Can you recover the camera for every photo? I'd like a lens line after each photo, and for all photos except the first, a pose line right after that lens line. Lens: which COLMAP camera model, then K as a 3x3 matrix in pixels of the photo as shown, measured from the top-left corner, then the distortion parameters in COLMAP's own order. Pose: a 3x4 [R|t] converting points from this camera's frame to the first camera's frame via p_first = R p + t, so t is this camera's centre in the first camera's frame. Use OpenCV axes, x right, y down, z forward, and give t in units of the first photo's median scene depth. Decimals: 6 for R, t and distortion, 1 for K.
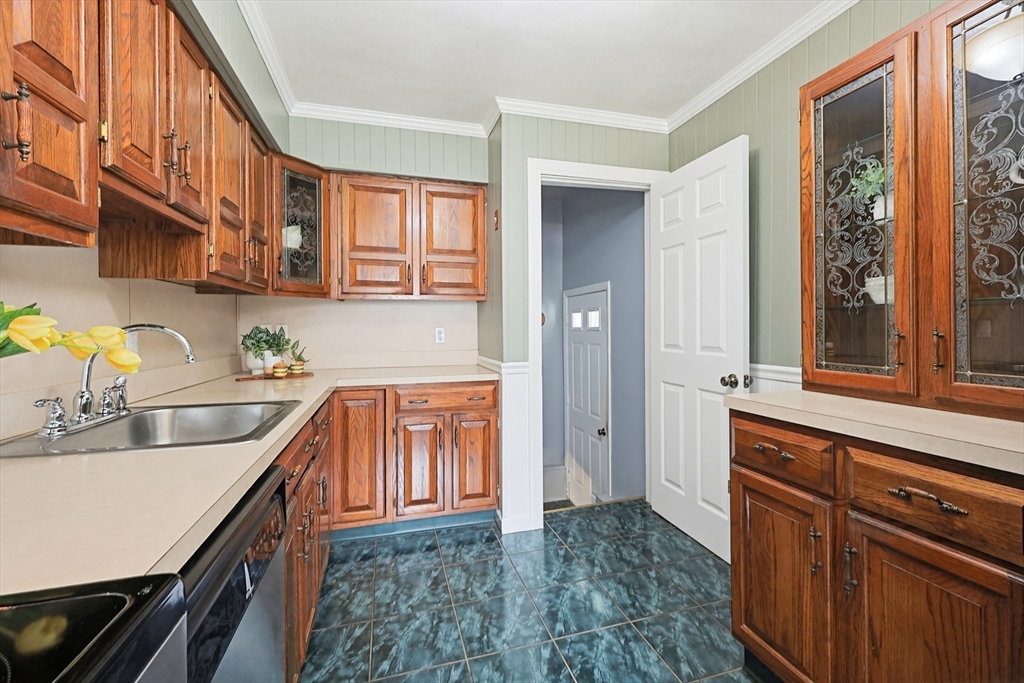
lens RADIAL K [[446.9, 0, 521.8], [0, 446.9, 327.9], [0, 0, 1]] dist [0.001301, 0.000226]
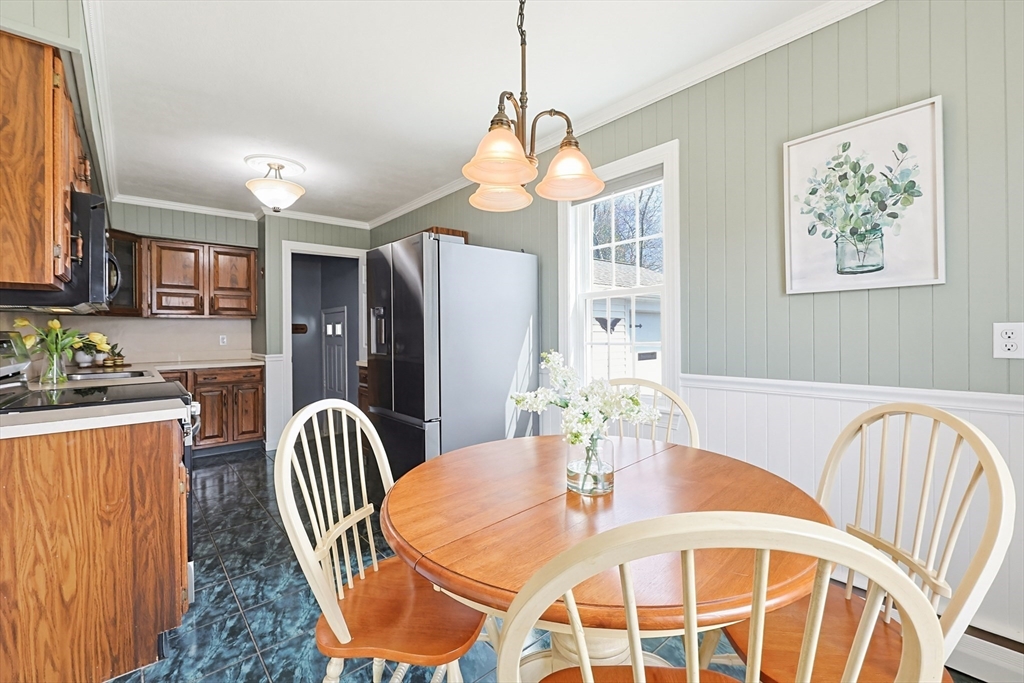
lens RADIAL K [[446.9, 0, 516.9], [0, 446.9, 333.4], [0, 0, 1]] dist [0.001301, 0.000226]
pose [[0.912492, -0.001511, 0.409091, 0.138553], [0.002014, 0.999998, -0.000800, -0.004511], [-0.409089, 0.001554, 0.912493, -1.027166]]
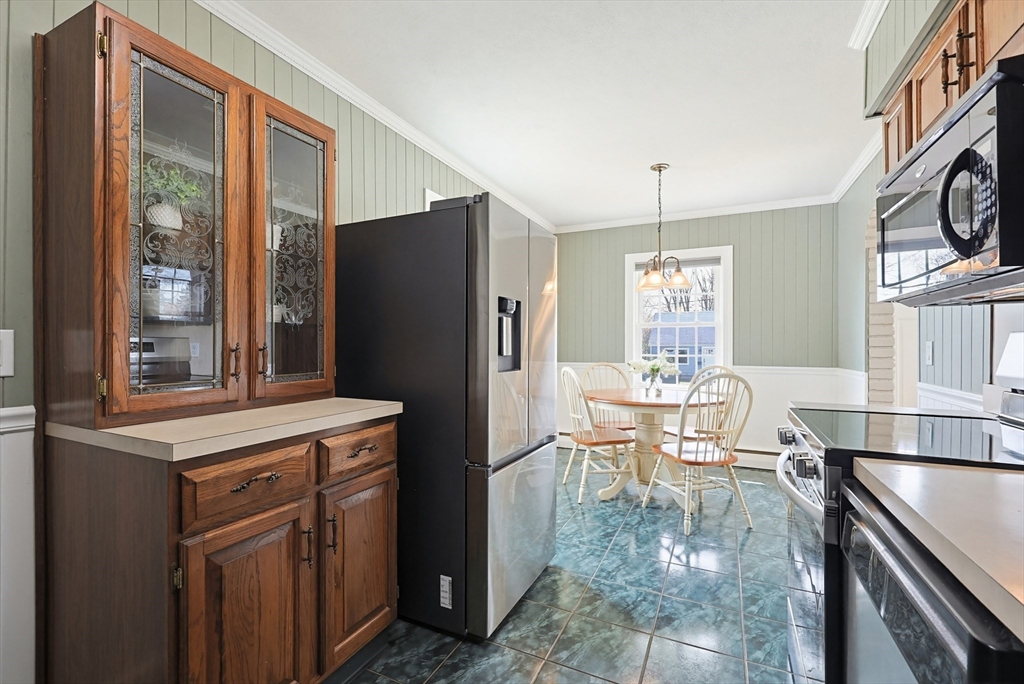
lens RADIAL K [[446.9, 0, 505.4], [0, 446.9, 345.5], [0, 0, 1]] dist [0.001301, 0.000226]
pose [[-0.731312, 0.007568, 0.682001, -0.203688], [0.005439, 0.999971, -0.005265, 0.008154], [-0.682021, -0.000141, -0.731332, 0.674938]]
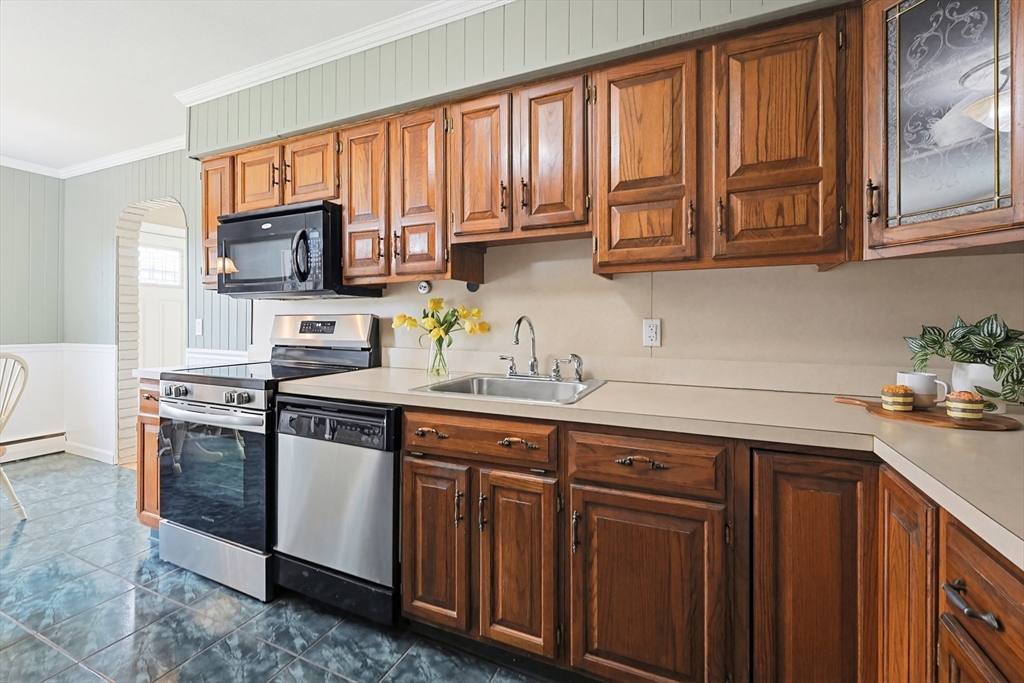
lens RADIAL K [[446.9, 0, 511.2], [0, 446.9, 318.3], [0, 0, 1]] dist [0.001301, 0.000226]
pose [[-0.661741, -0.001104, -0.749731, 0.137257], [0.000581, 0.999998, -0.001986, 0.001582], [0.749732, -0.001749, -0.661739, 0.952942]]
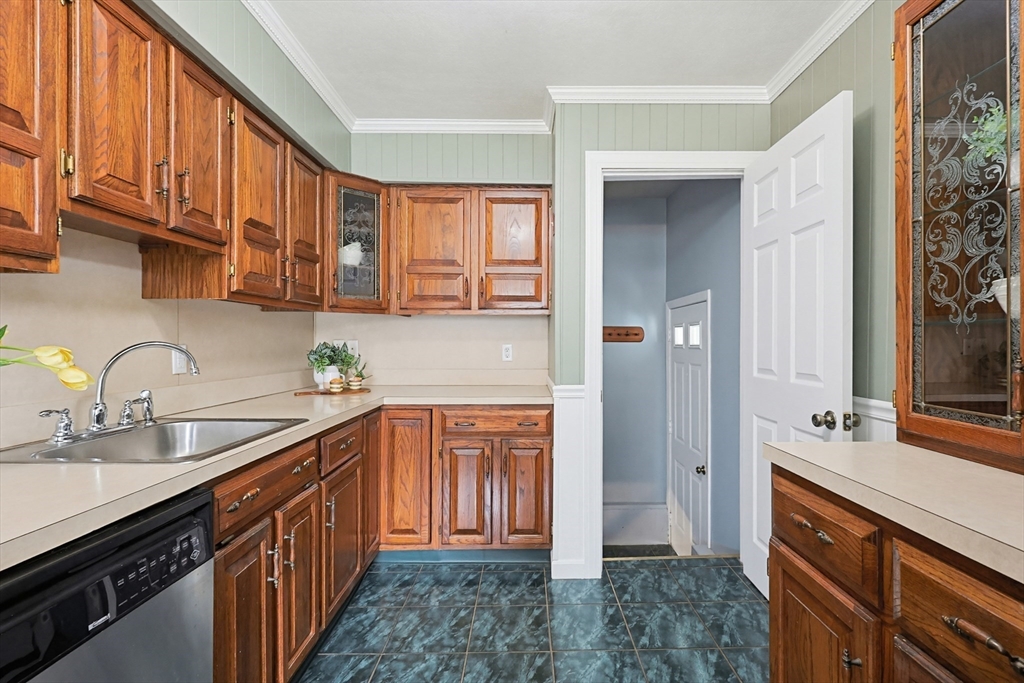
lens RADIAL K [[477.5, 0, 534.4], [0, 477.5, 340.4], [0, 0, 1]] dist [0.002890, -0.000288]
pose [[0.962382, 0.006312, -0.271625, 0.174399], [-0.007123, 0.999973, -0.001999, -0.008483], [0.271605, 0.003859, 0.962401, 0.075954]]
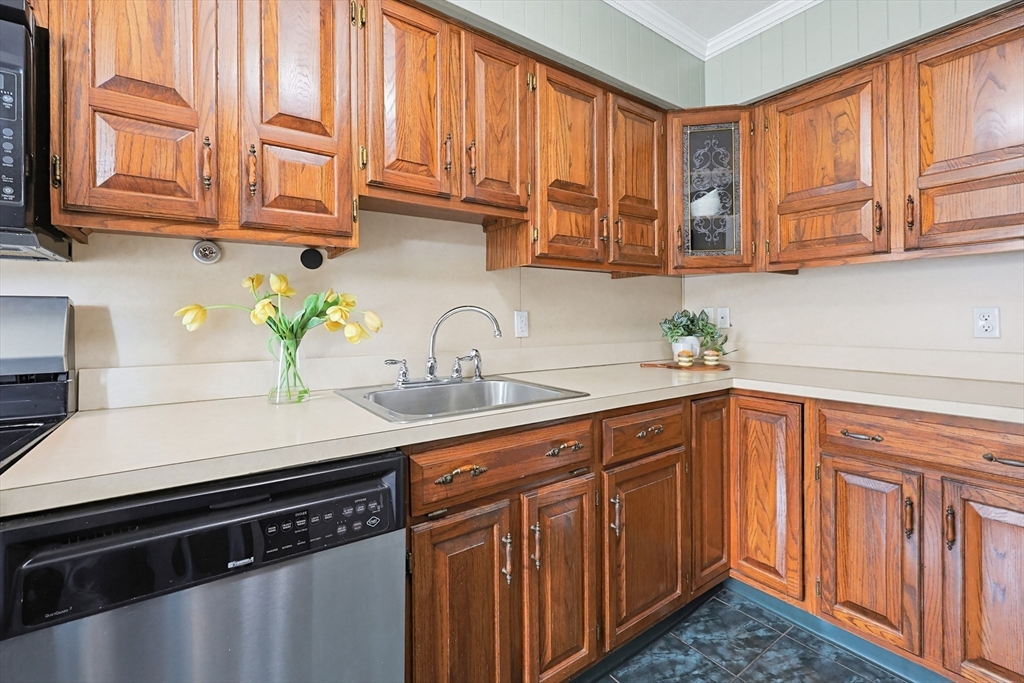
lens RADIAL K [[446.9, 0, 513.3], [0, 446.9, 315.0], [0, 0, 1]] dist [0.001301, 0.000226]
pose [[0.324953, -0.002539, -0.945727, 0.165806], [0.001709, 0.999996, -0.002098, 0.009057], [0.945729, -0.000935, 0.324956, 0.378651]]
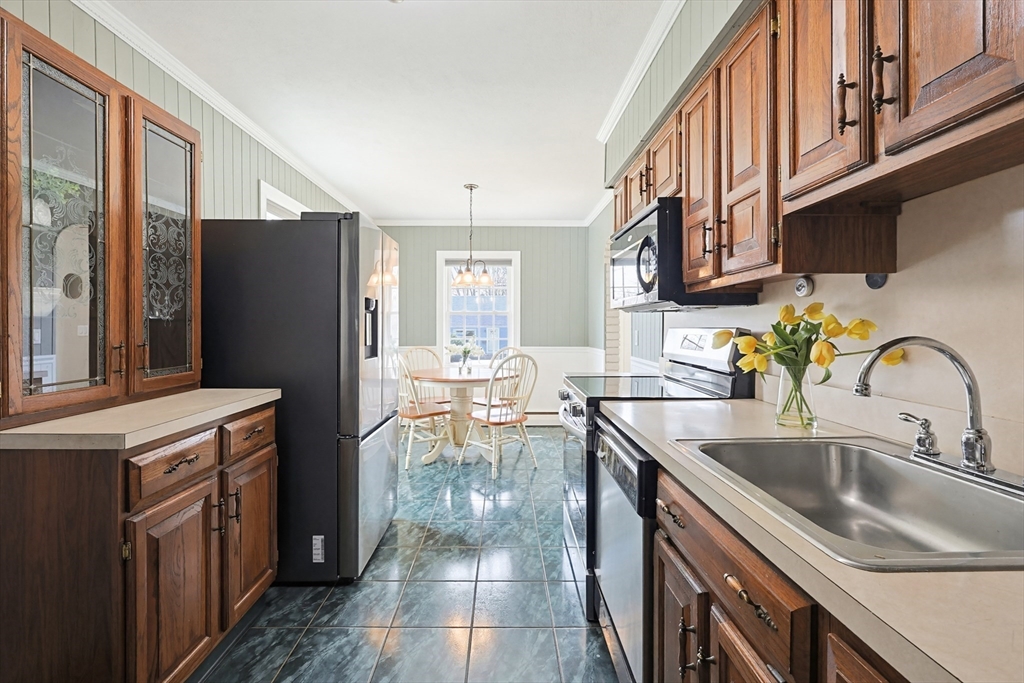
lens RADIAL K [[446.9, 0, 507.7], [0, 446.9, 330.9], [0, 0, 1]] dist [0.001301, 0.000226]
pose [[-0.959955, 0.003631, 0.280131, -0.217420], [0.006490, 0.999936, 0.009279, -0.013163], [-0.280079, 0.010725, -0.959917, 0.898977]]
